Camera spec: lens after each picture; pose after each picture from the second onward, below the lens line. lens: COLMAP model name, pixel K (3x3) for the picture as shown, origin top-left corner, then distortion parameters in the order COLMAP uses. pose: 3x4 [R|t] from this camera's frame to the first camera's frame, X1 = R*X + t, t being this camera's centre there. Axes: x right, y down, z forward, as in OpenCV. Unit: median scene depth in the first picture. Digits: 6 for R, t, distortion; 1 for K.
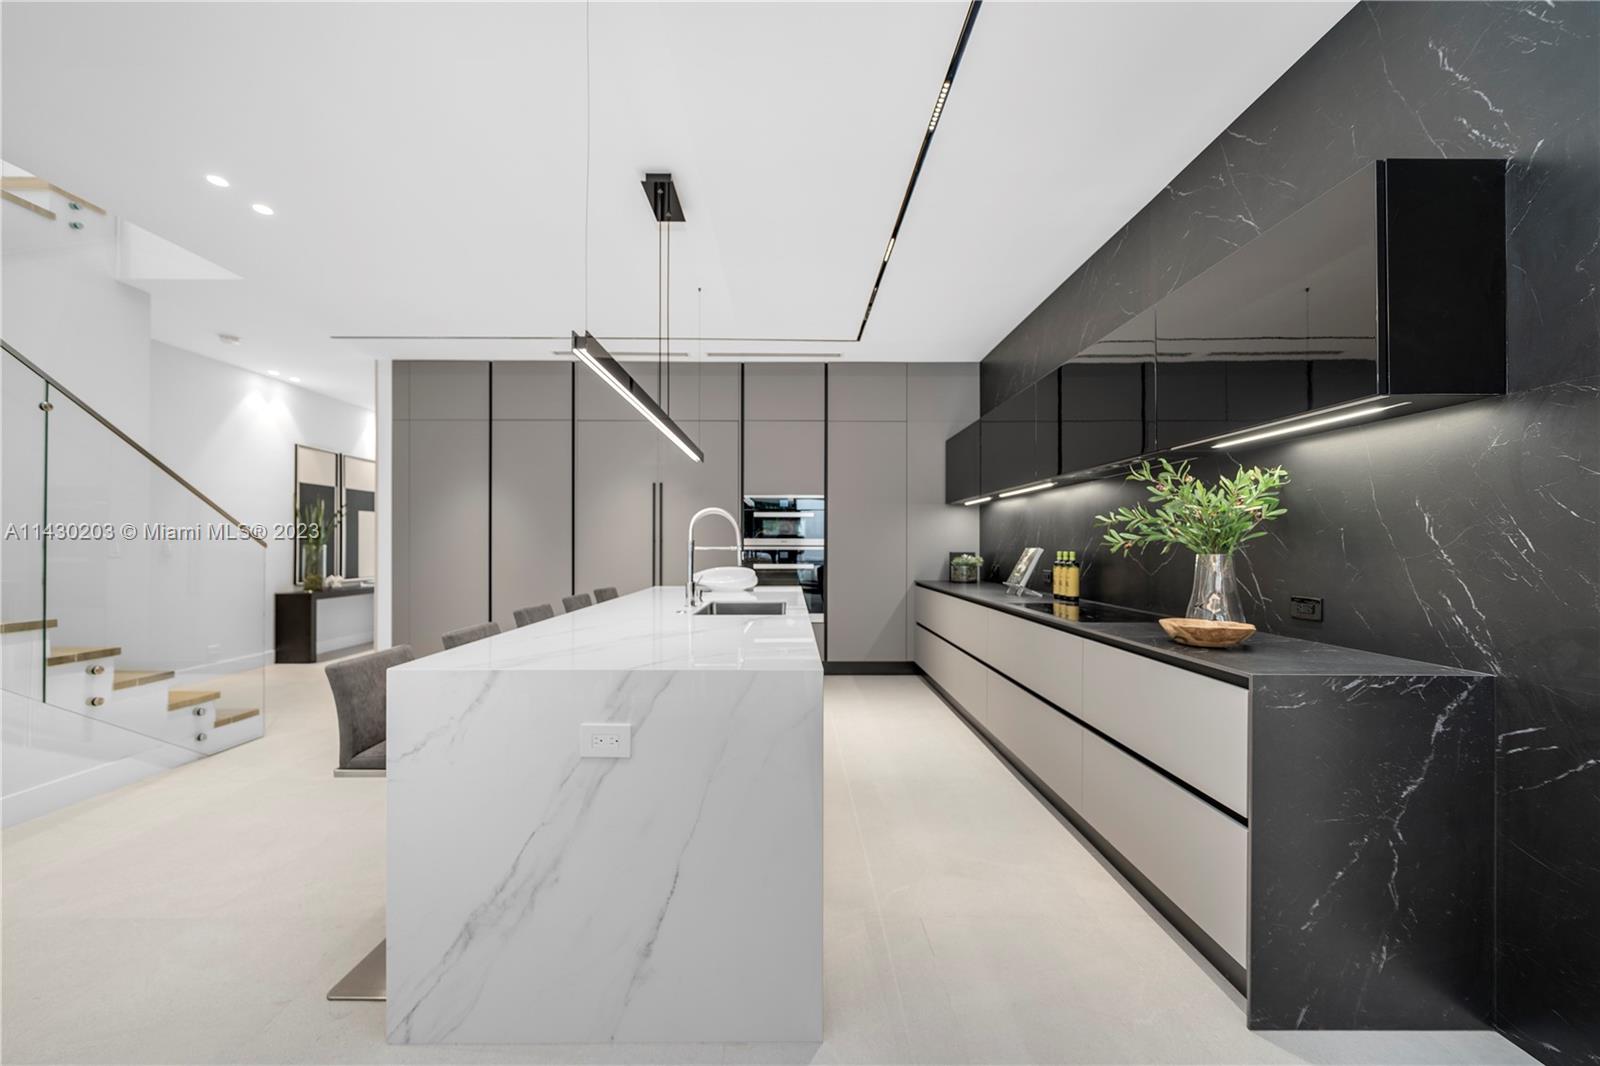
lens RADIAL K [[614.8, 0, 803.5], [0, 614.8, 545.3], [0, 0, 1]] dist [0.000995, -0.000147]
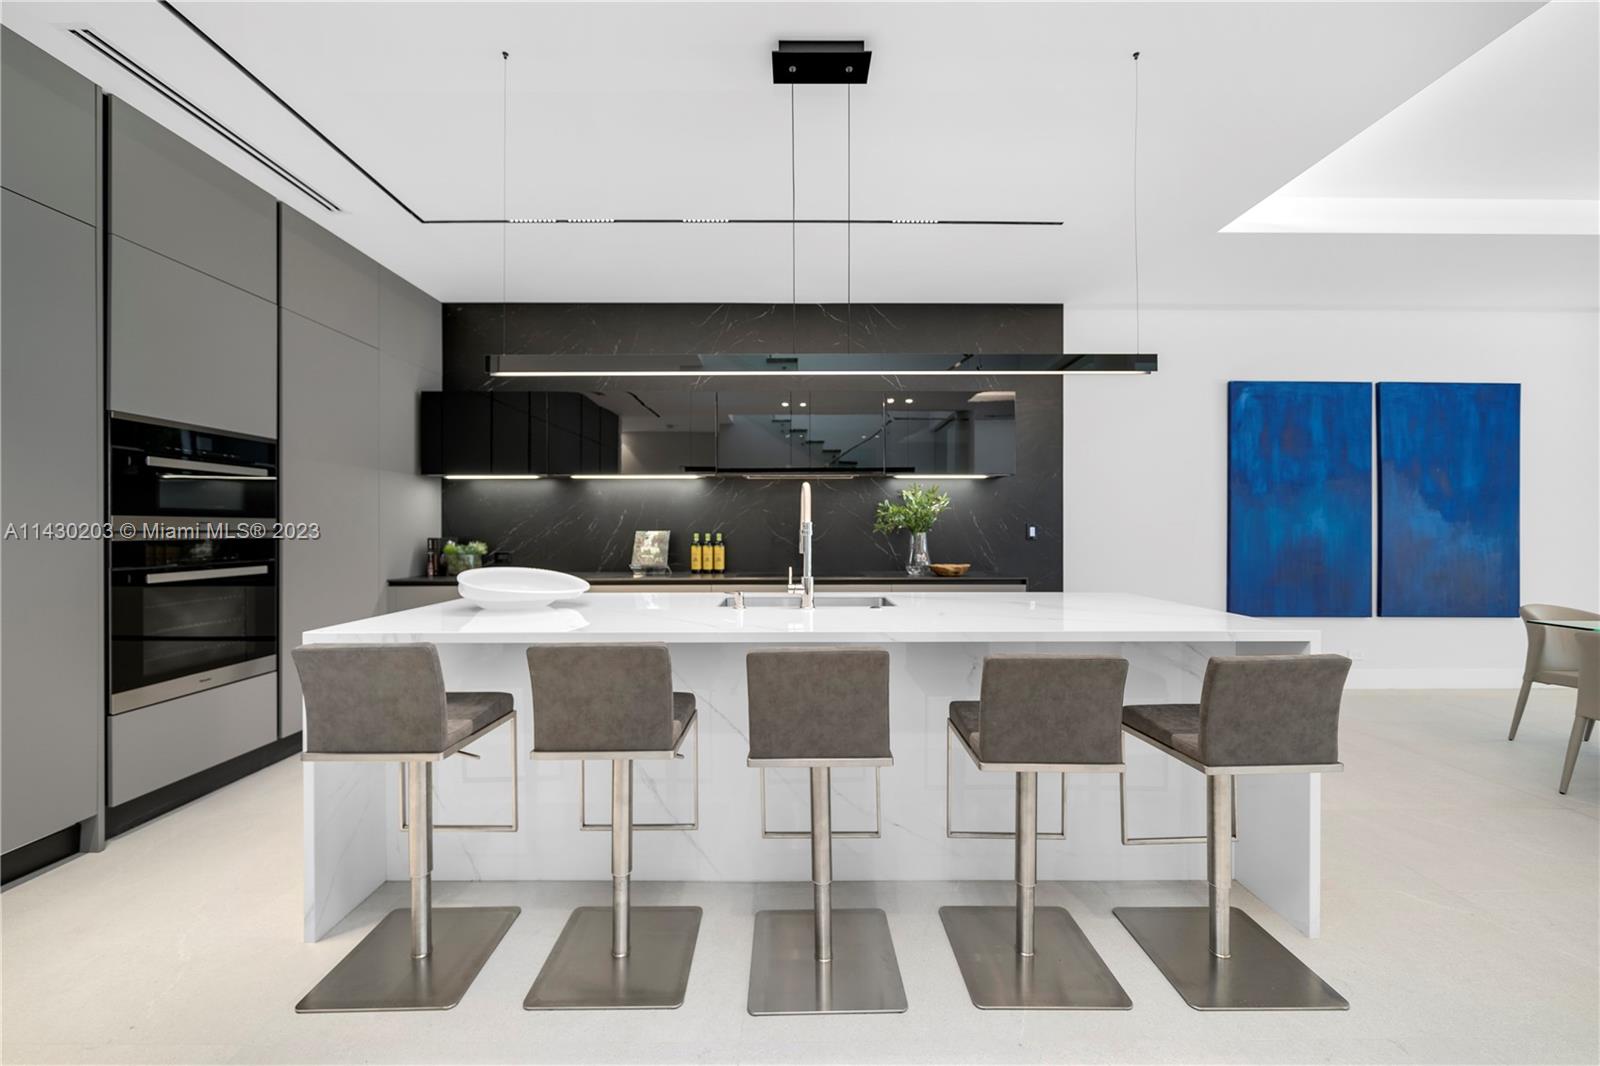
lens RADIAL K [[586.0, 0, 800.0], [0, 586.0, 533.0], [0, 0, 1]] dist [-0.001416, -0.000221]
pose [[-0.002023, -0.006457, 0.999977, -0.725229], [0.002673, 0.999976, 0.006462, 0.001137], [-0.999994, 0.002686, -0.002005, 0.780562]]
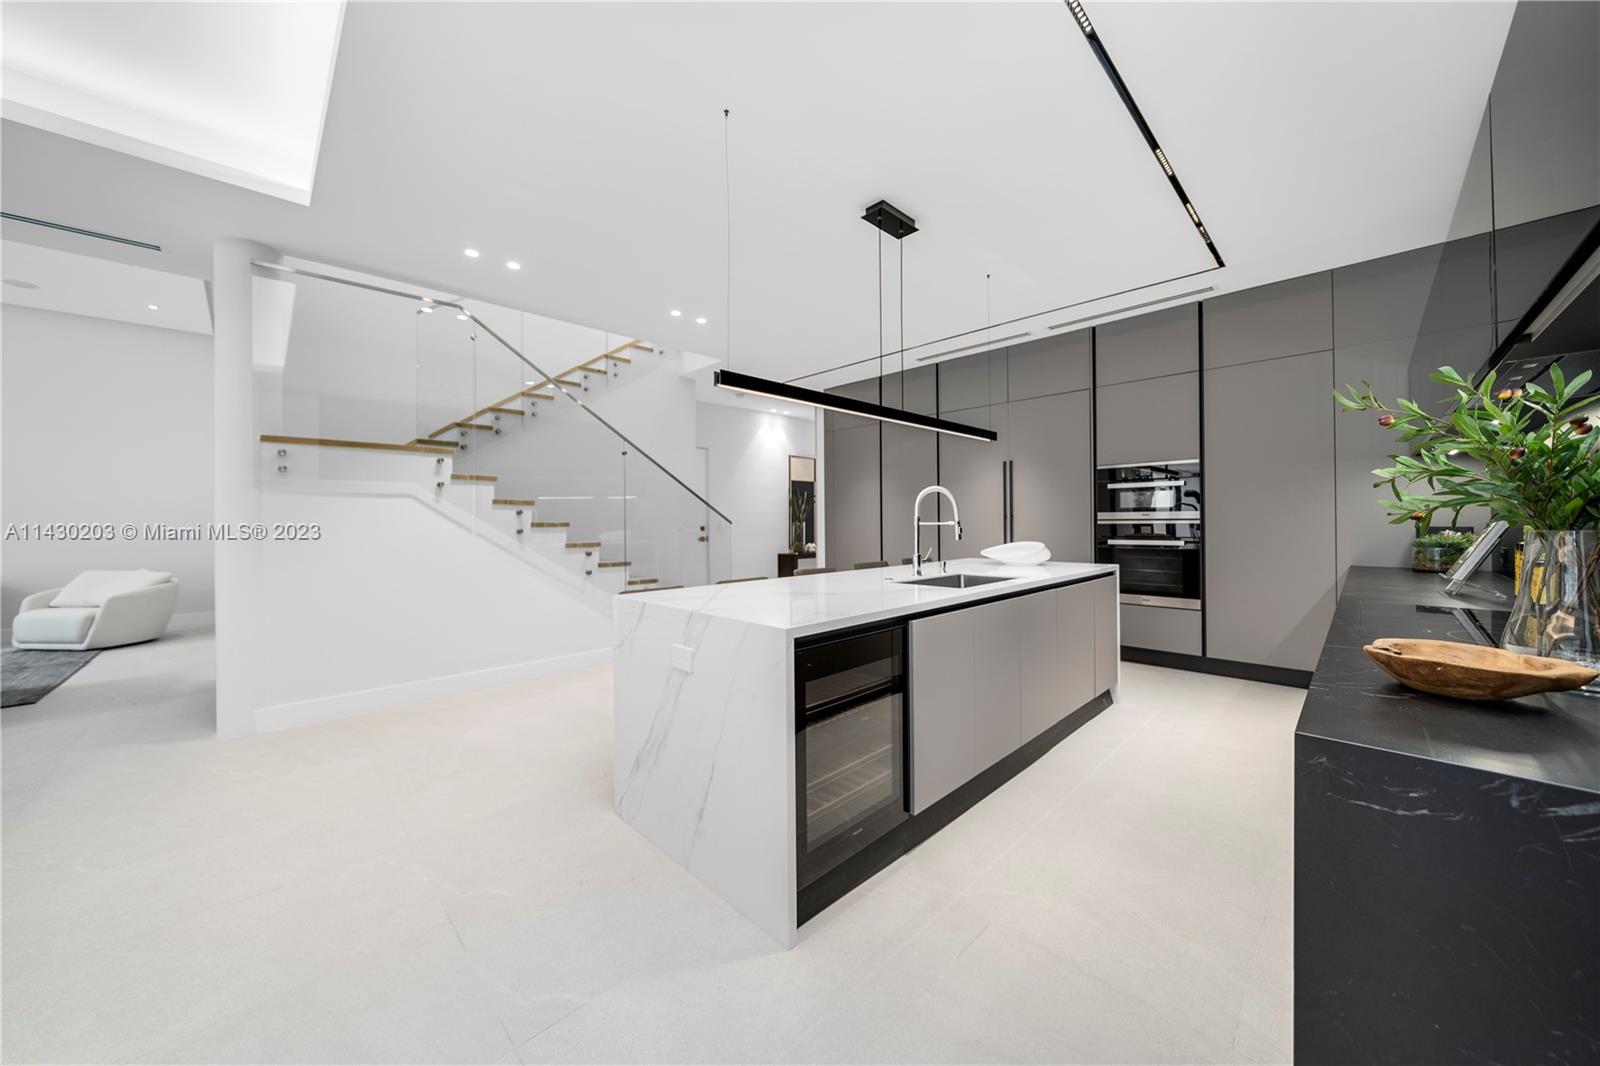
lens RADIAL K [[558.3, 0, 795.8], [0, 558.3, 522.1], [0, 0, 1]] dist [0.000714, -0.000102]
pose [[0.695873, -0.006579, -0.718134, 0.289619], [0.008953, 0.999960, -0.000485, 0.000476], [0.718109, -0.006092, 0.695904, 0.101360]]
